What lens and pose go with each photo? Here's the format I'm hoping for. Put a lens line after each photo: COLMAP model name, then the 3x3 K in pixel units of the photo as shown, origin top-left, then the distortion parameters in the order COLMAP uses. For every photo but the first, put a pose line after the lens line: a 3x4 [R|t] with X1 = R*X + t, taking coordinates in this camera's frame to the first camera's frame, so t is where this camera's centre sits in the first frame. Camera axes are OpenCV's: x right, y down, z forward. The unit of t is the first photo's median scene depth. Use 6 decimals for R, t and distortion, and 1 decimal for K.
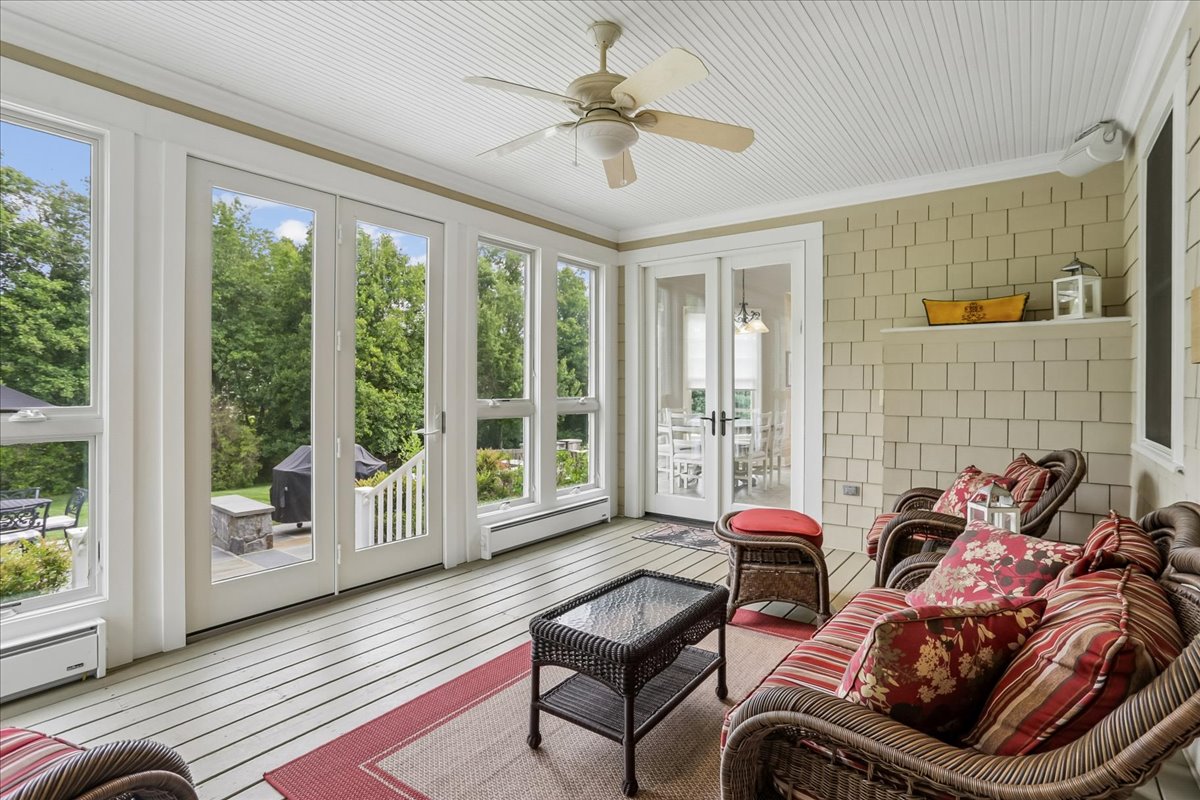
lens RADIAL K [[578.8, 0, 604.2], [0, 578.8, 393.2], [0, 0, 1]] dist [-0.035650, 0.016841]
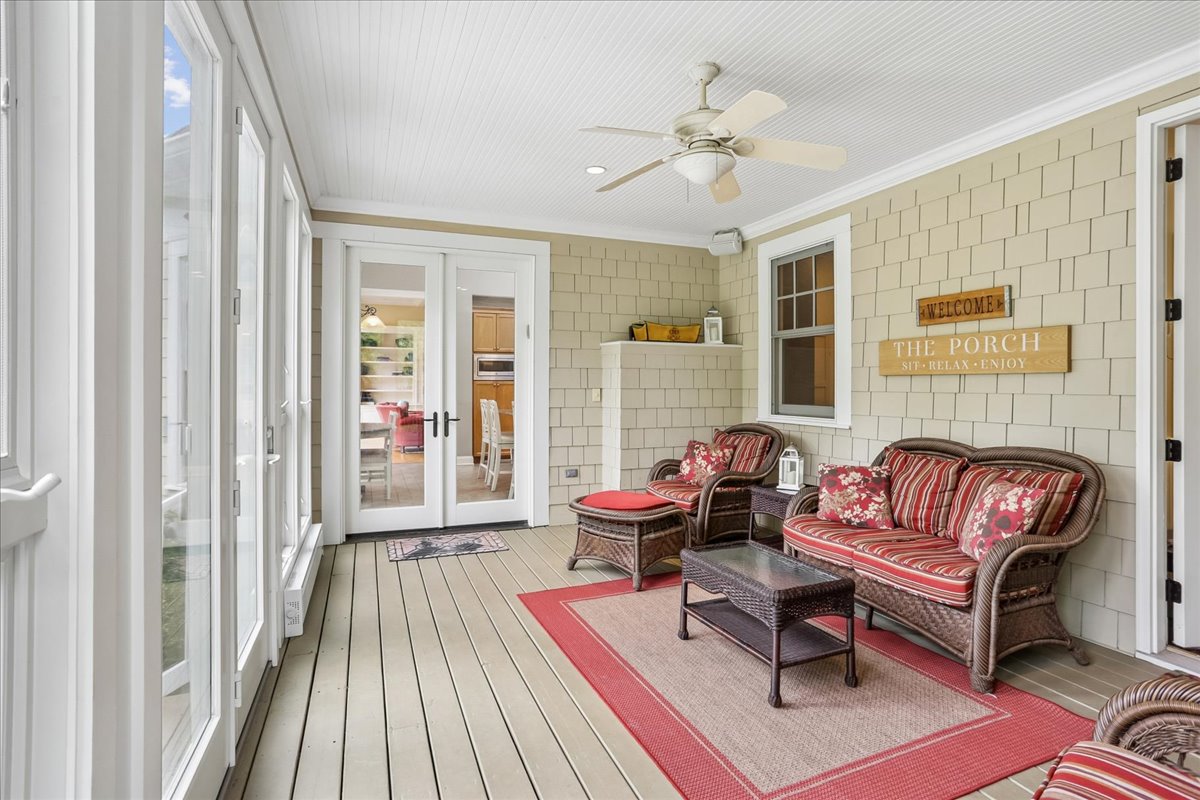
lens RADIAL K [[578.8, 0, 605.5], [0, 578.8, 390.0], [0, 0, 1]] dist [-0.035650, 0.016841]
pose [[0.534559, -0.008471, 0.845089, -0.552670], [0.011972, 0.999925, 0.002450, -0.005018], [-0.845047, 0.008808, 0.534620, 0.299202]]
